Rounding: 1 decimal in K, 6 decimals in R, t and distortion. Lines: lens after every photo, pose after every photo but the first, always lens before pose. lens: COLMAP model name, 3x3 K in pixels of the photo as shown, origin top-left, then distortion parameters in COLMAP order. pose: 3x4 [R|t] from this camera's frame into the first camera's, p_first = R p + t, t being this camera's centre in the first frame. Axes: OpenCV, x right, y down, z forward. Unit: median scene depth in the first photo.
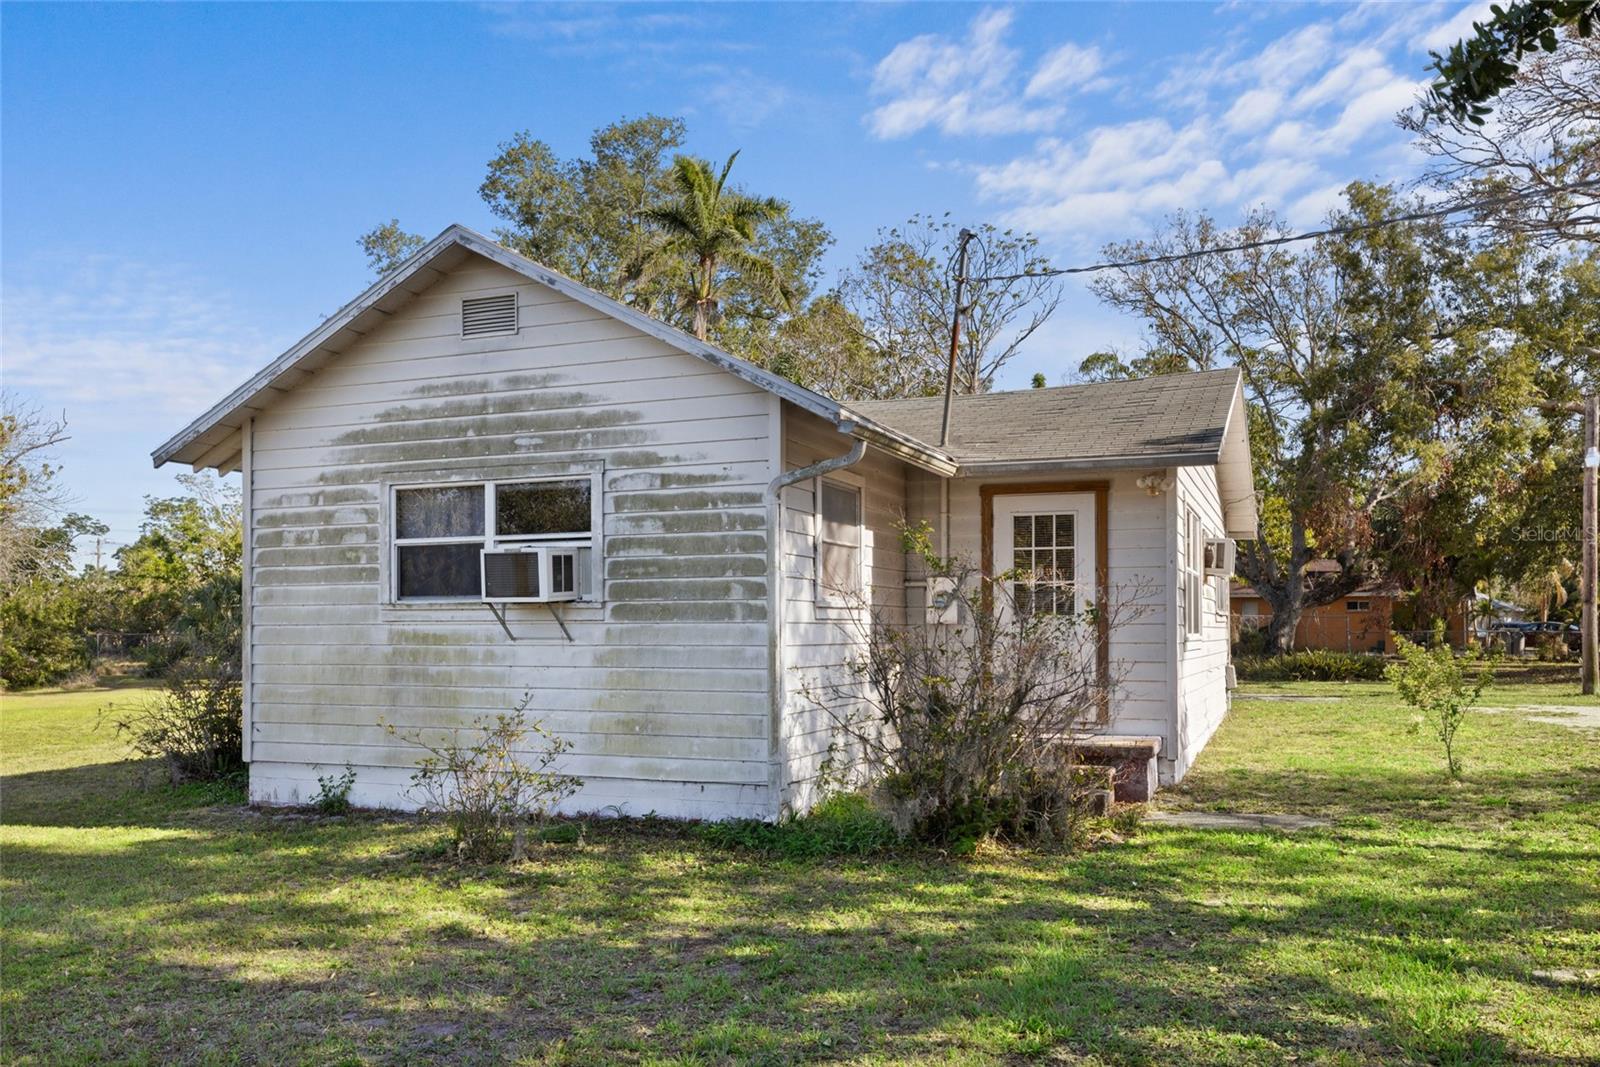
lens RADIAL K [[1276.3, 0, 800.7], [0, 1276.3, 613.6], [0, 0, 1]] dist [-0.006541, 0.000429]
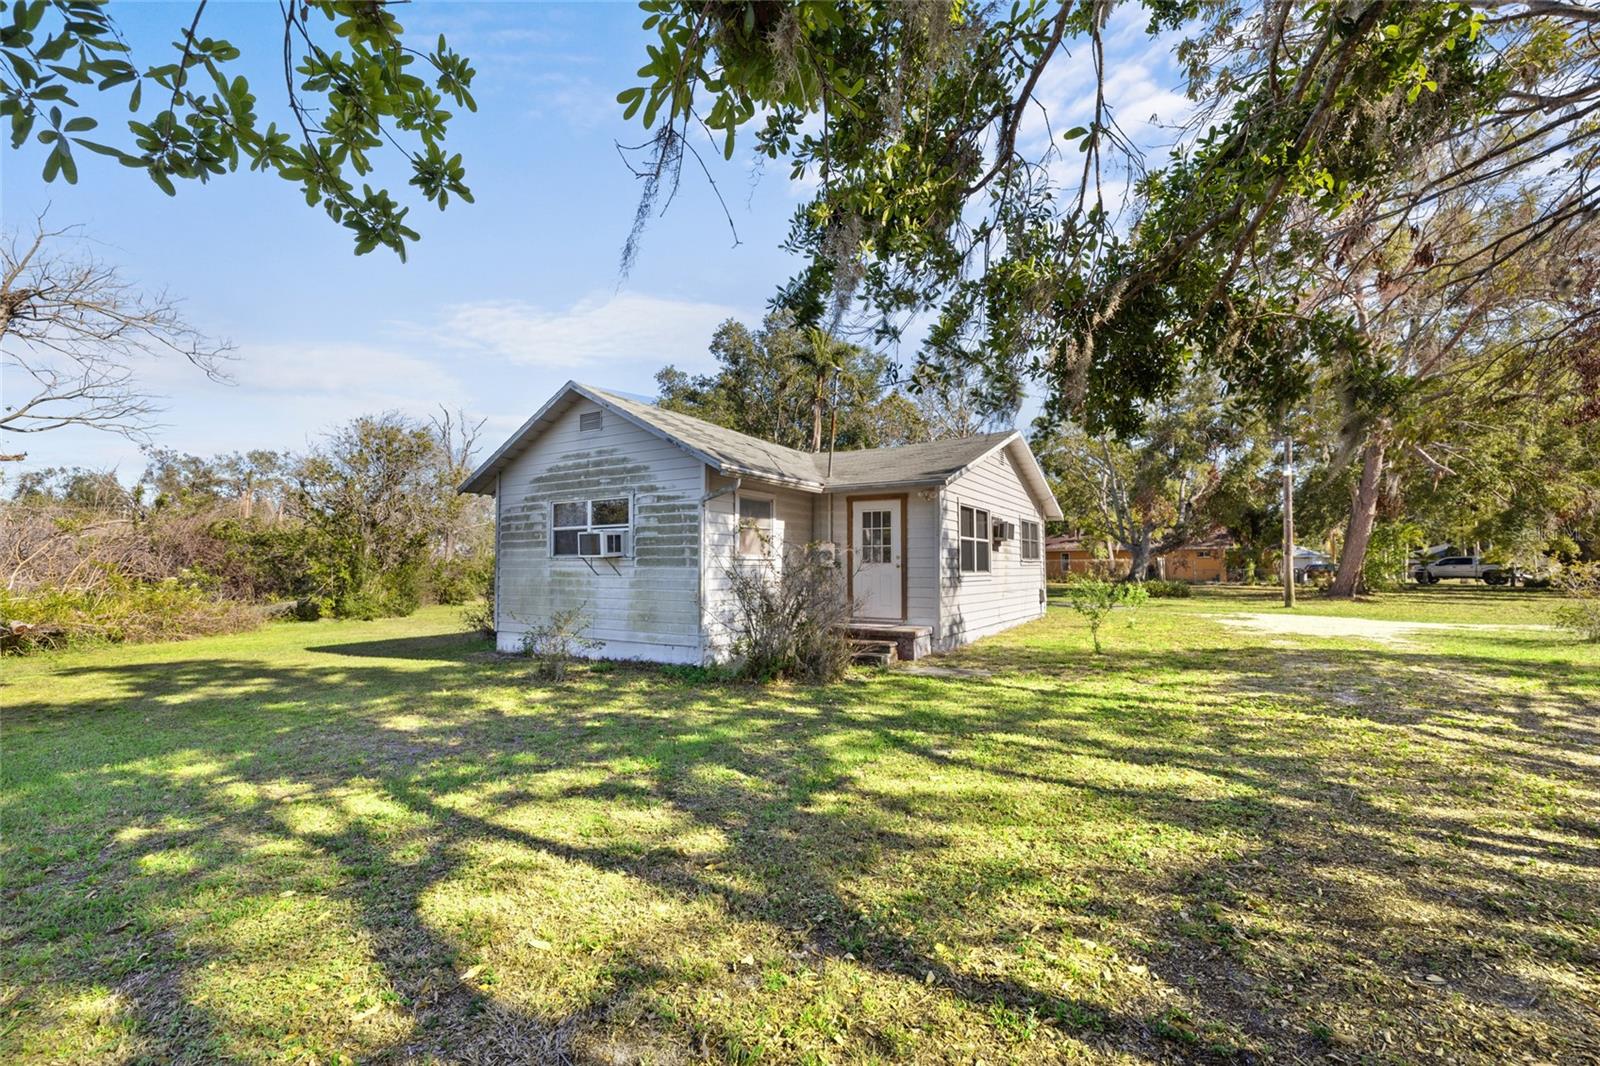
lens RADIAL K [[668.4, 0, 800.2], [0, 668.4, 550.0], [0, 0, 1]] dist [-0.000821, -0.000089]
pose [[0.984607, -0.002509, -0.174766, 0.272861], [0.000280, 0.999918, -0.012779, -0.006106], [0.174784, 0.012533, 0.984527, -0.023302]]
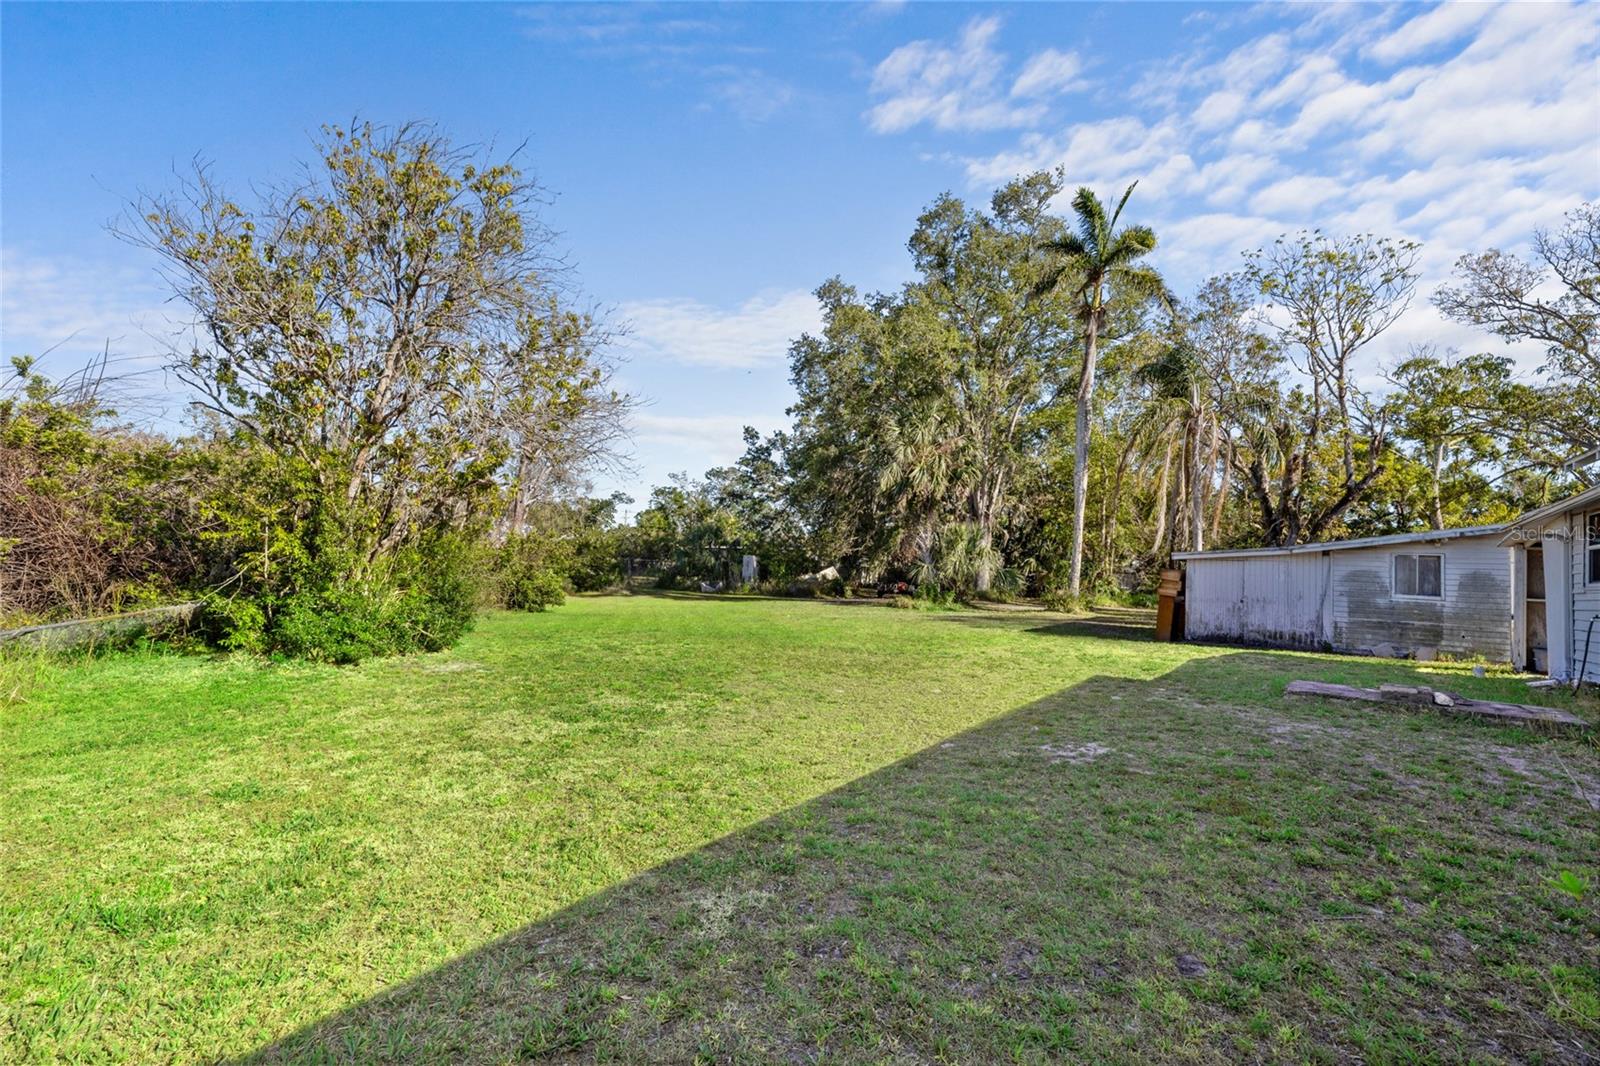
lens RADIAL K [[668.4, 0, 800.2], [0, 668.4, 550.0], [0, 0, 1]] dist [-0.000821, -0.000089]
pose [[0.969907, 0.041950, -0.239833, -0.685006], [-0.046536, 0.998825, -0.013491, 0.031464], [0.238985, 0.024246, 0.970720, 1.127913]]
